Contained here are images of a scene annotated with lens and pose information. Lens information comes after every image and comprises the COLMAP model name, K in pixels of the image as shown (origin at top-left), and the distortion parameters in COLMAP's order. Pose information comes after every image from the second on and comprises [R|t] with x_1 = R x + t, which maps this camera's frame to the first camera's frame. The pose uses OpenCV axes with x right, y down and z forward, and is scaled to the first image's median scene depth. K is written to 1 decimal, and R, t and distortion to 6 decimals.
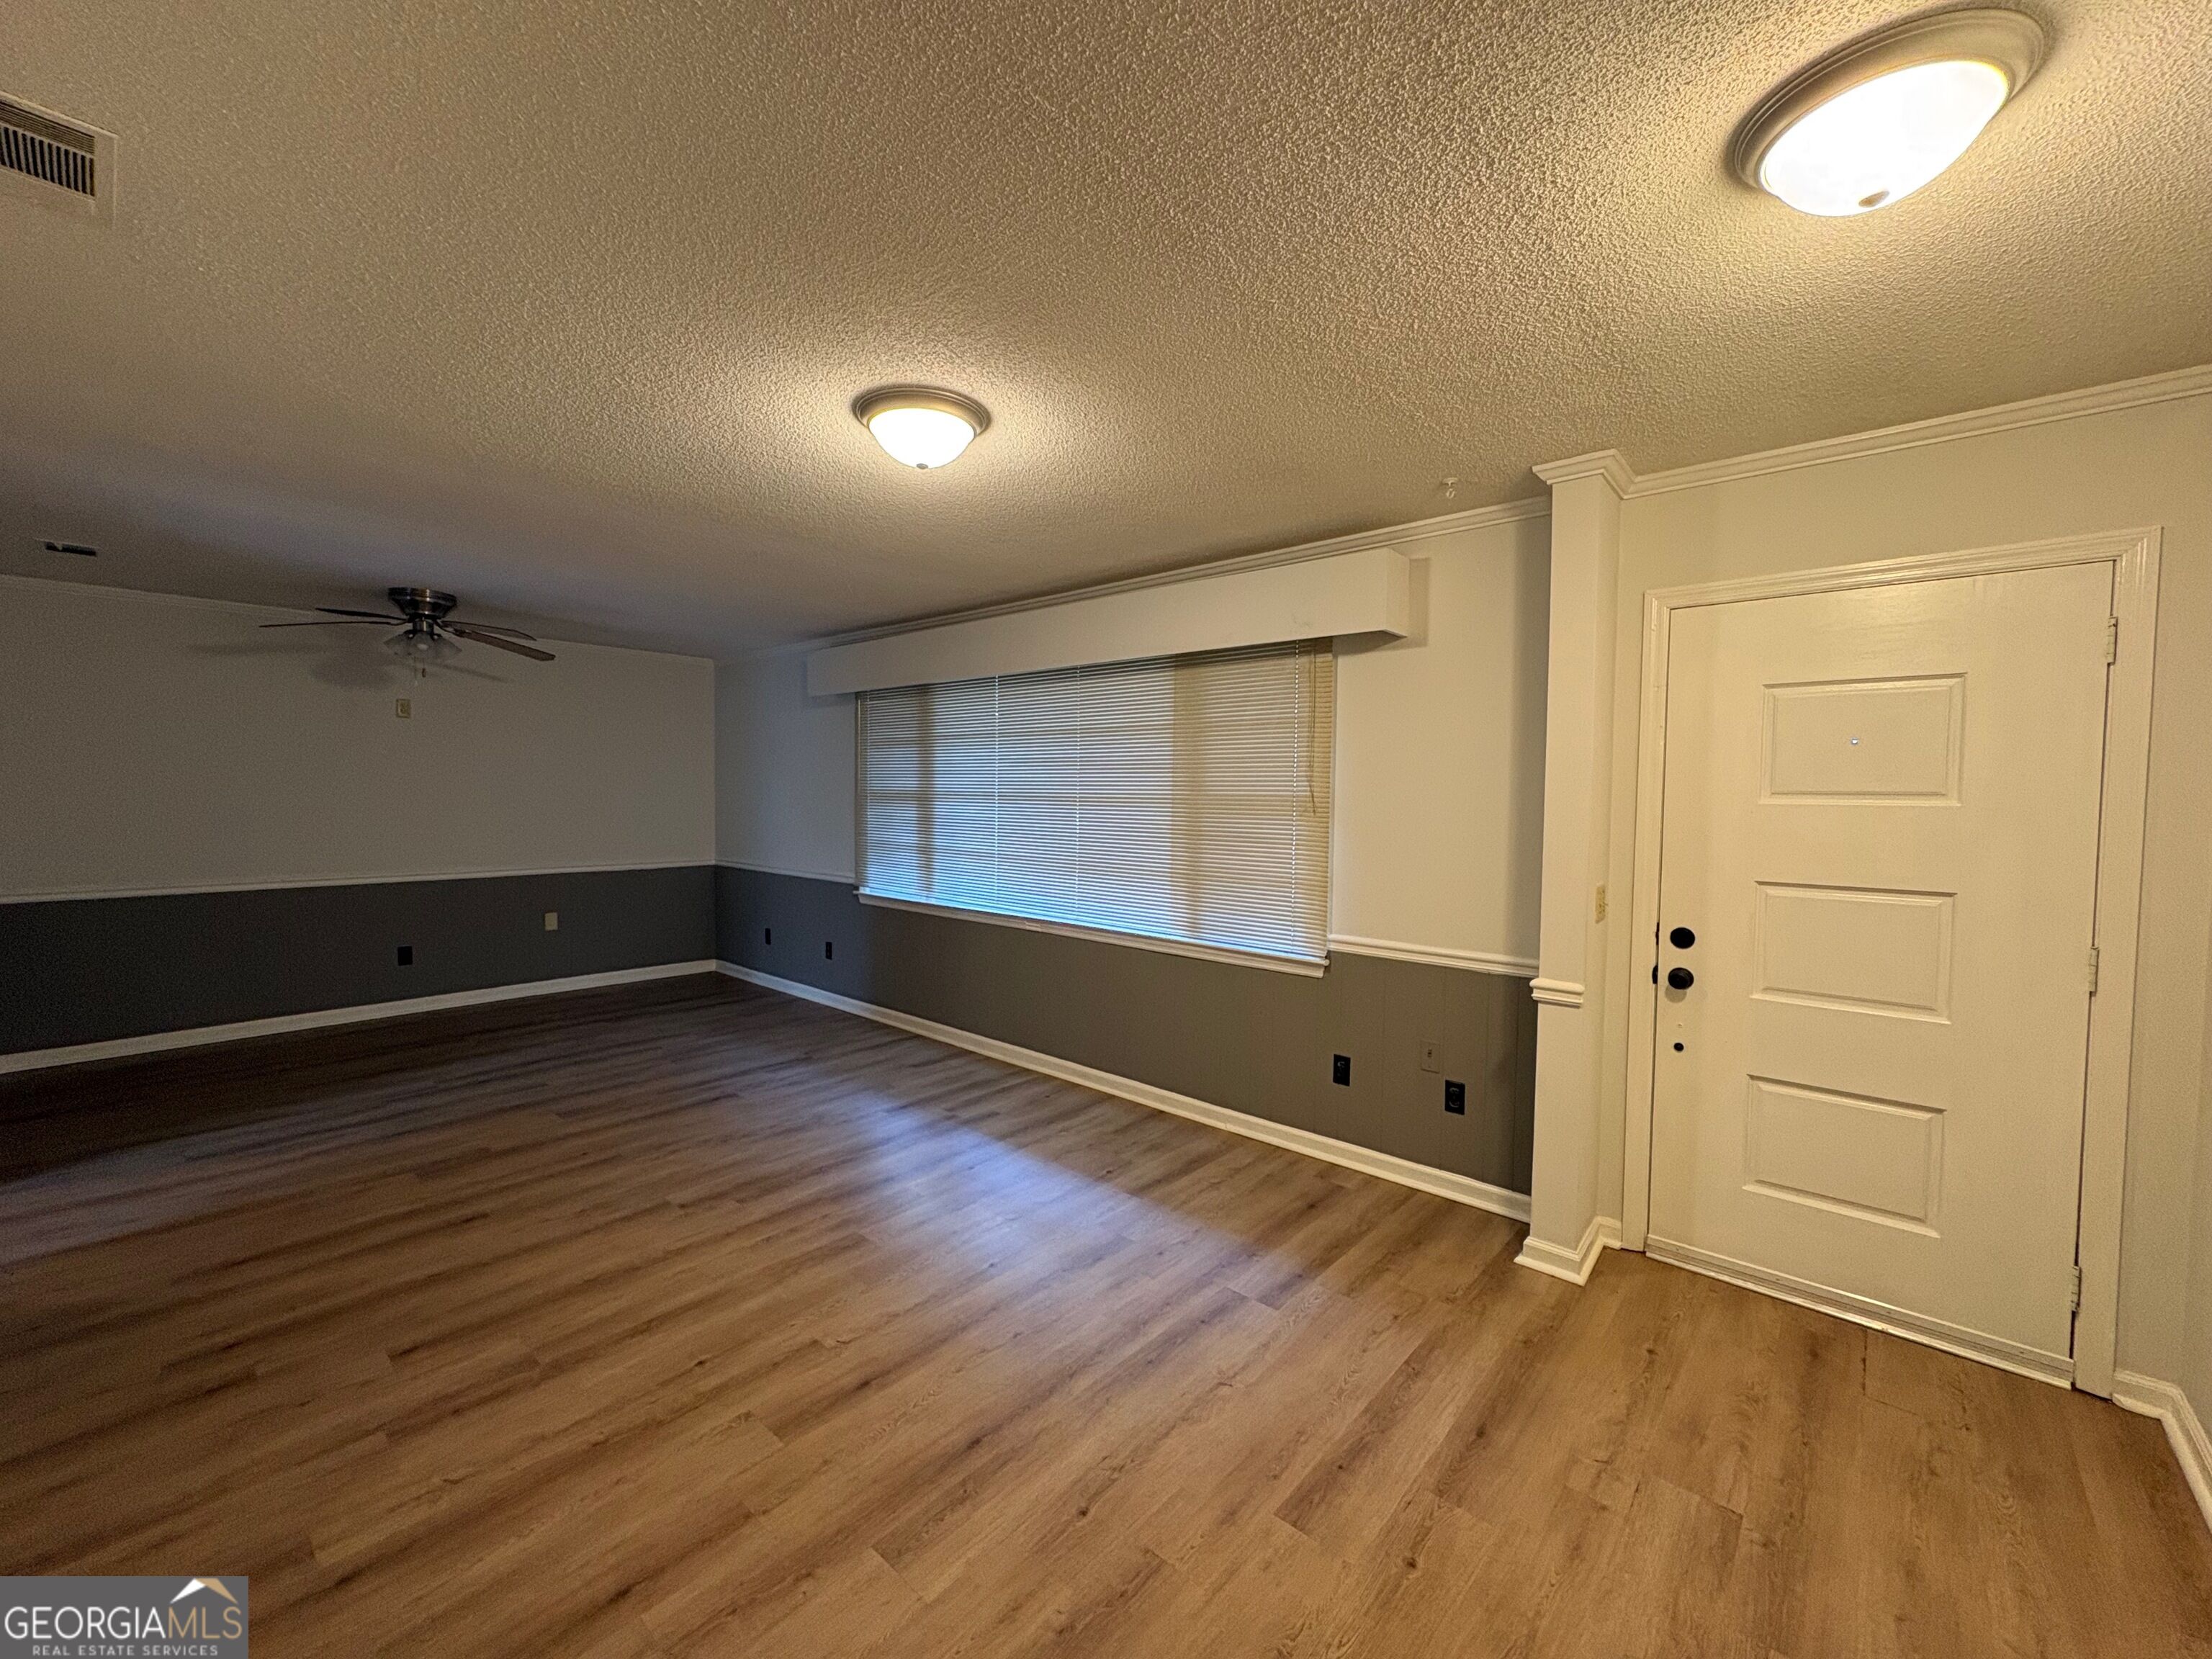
lens RADIAL K [[877.9, 0, 1093.7], [0, 877.9, 835.3], [0, 0, 1]] dist [-0.002296, 0.000648]
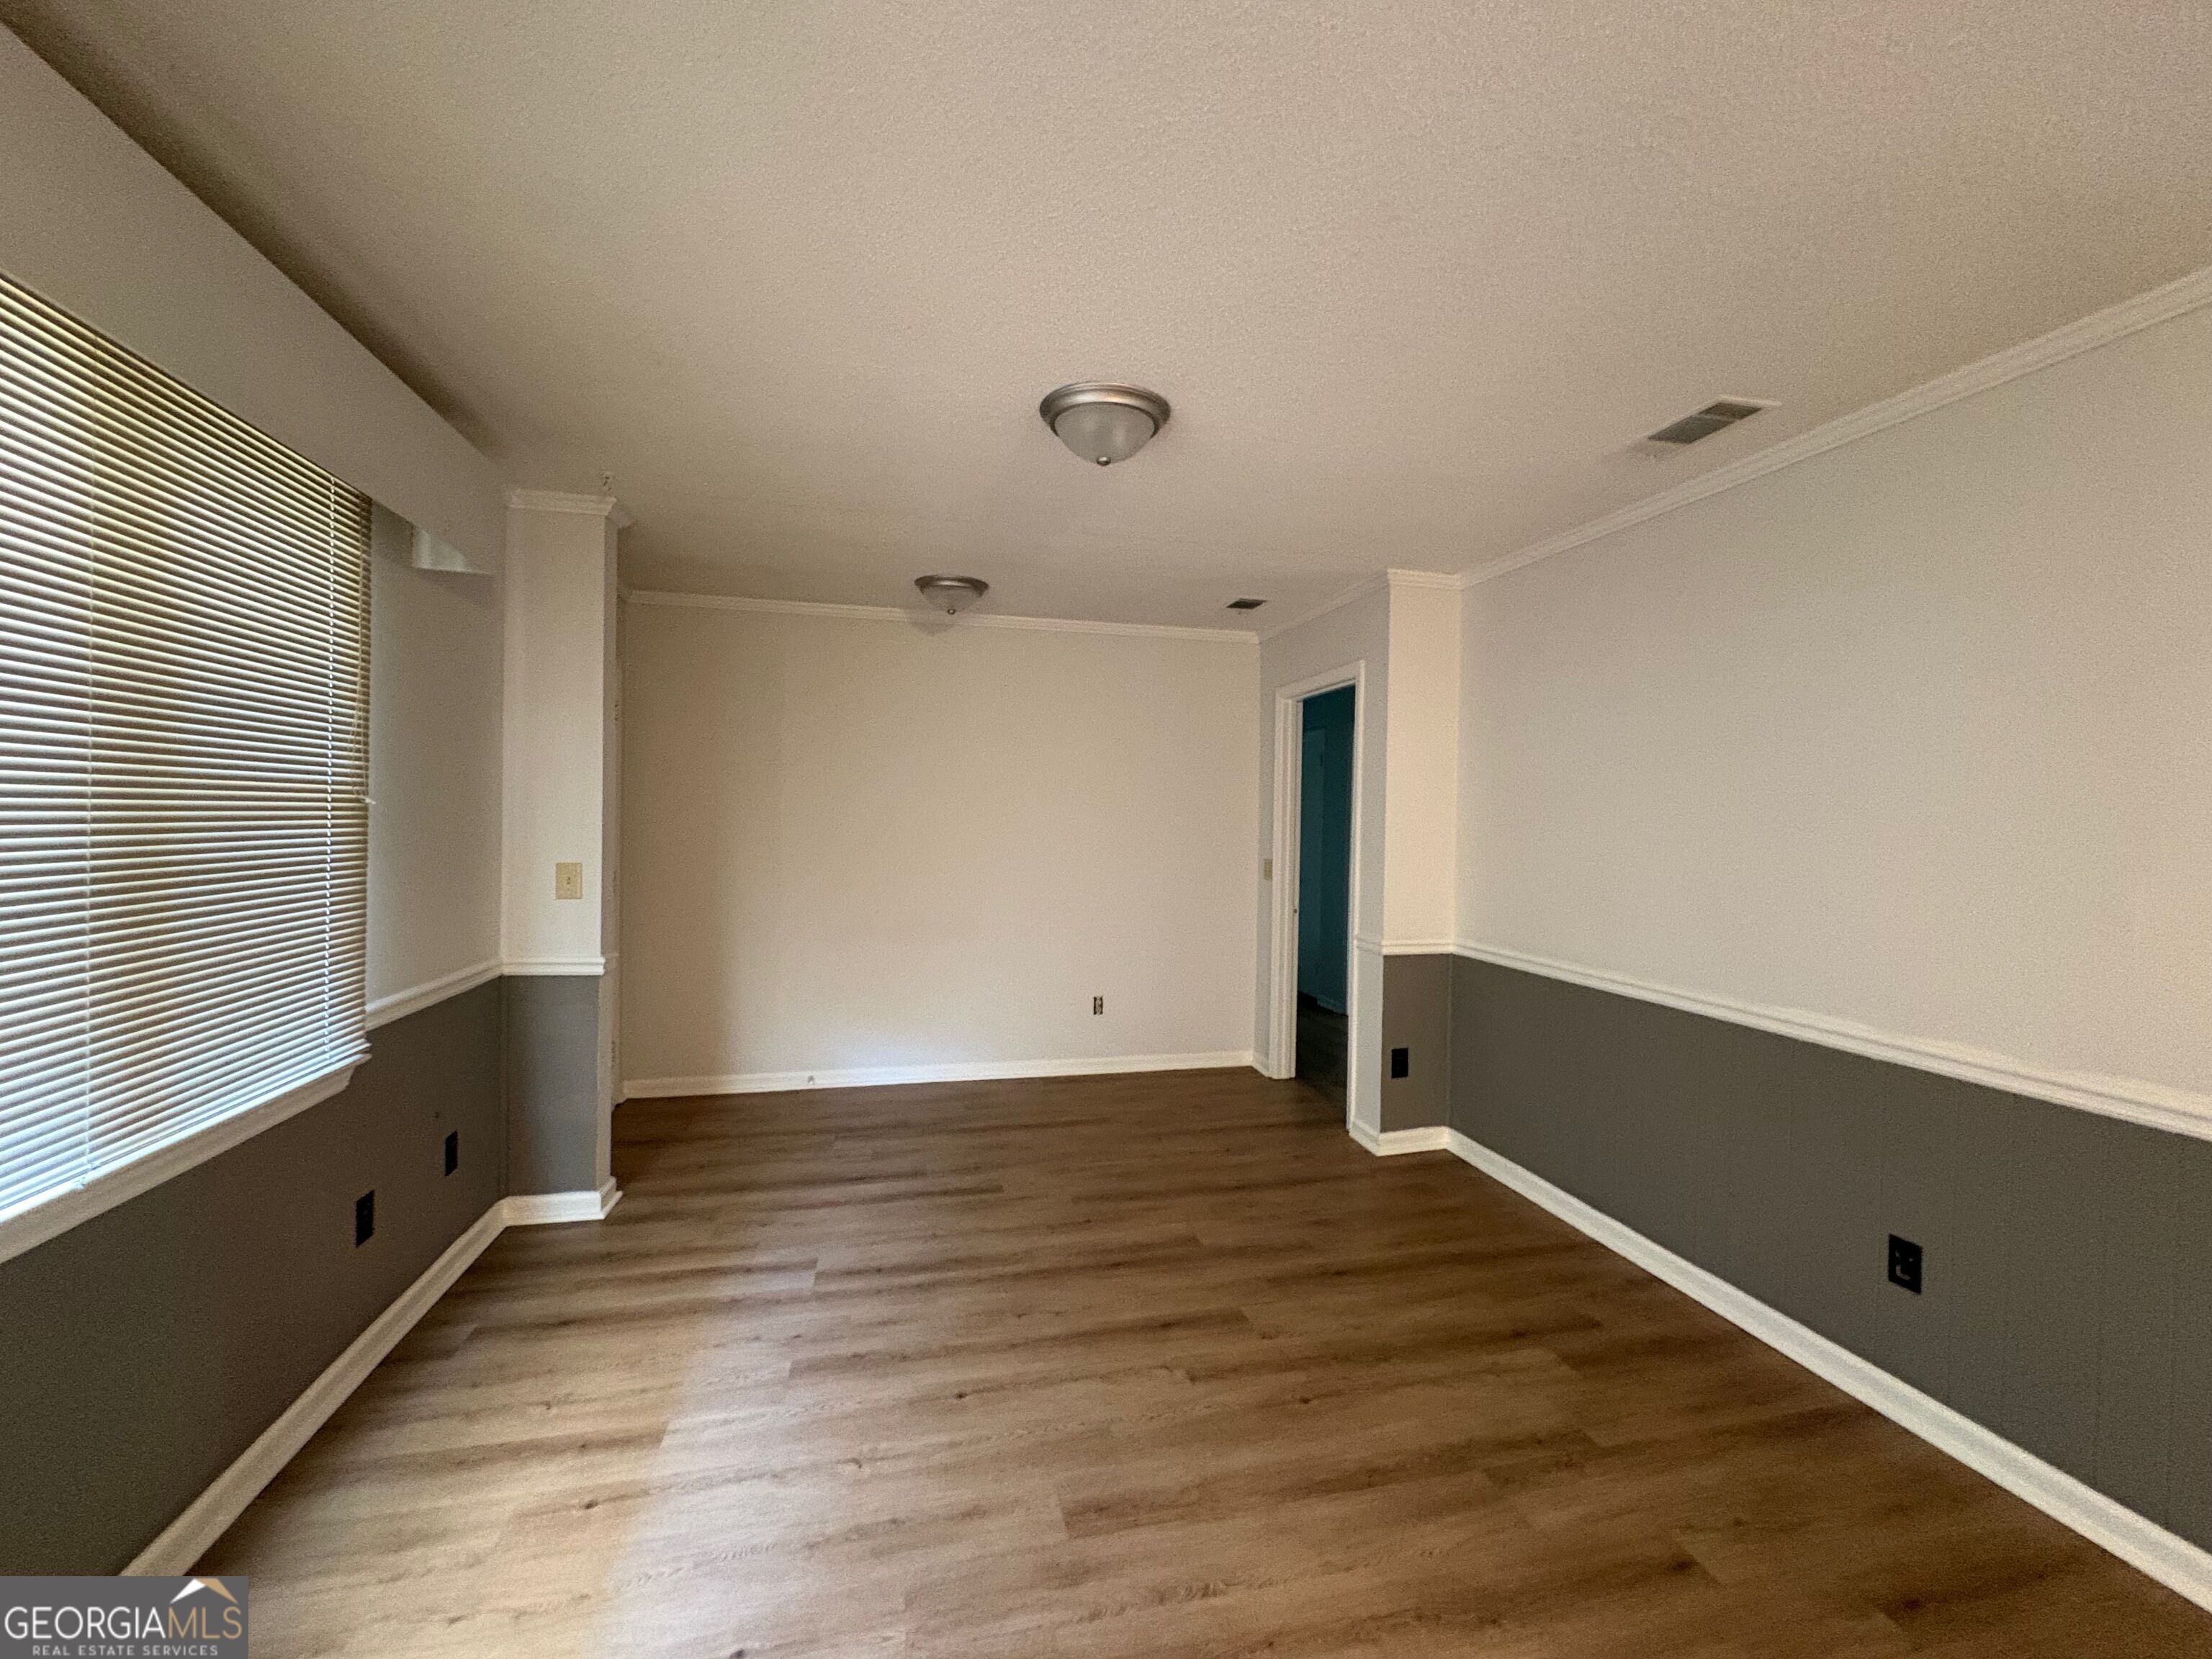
lens RADIAL K [[877.9, 0, 1109.4], [0, 877.9, 828.2], [0, 0, 1]] dist [-0.002296, 0.000648]
pose [[-0.823966, -0.031387, 0.565769, -0.701380], [-0.000594, 0.998512, 0.054530, -0.065094], [-0.566639, 0.044595, -0.822759, 1.661339]]
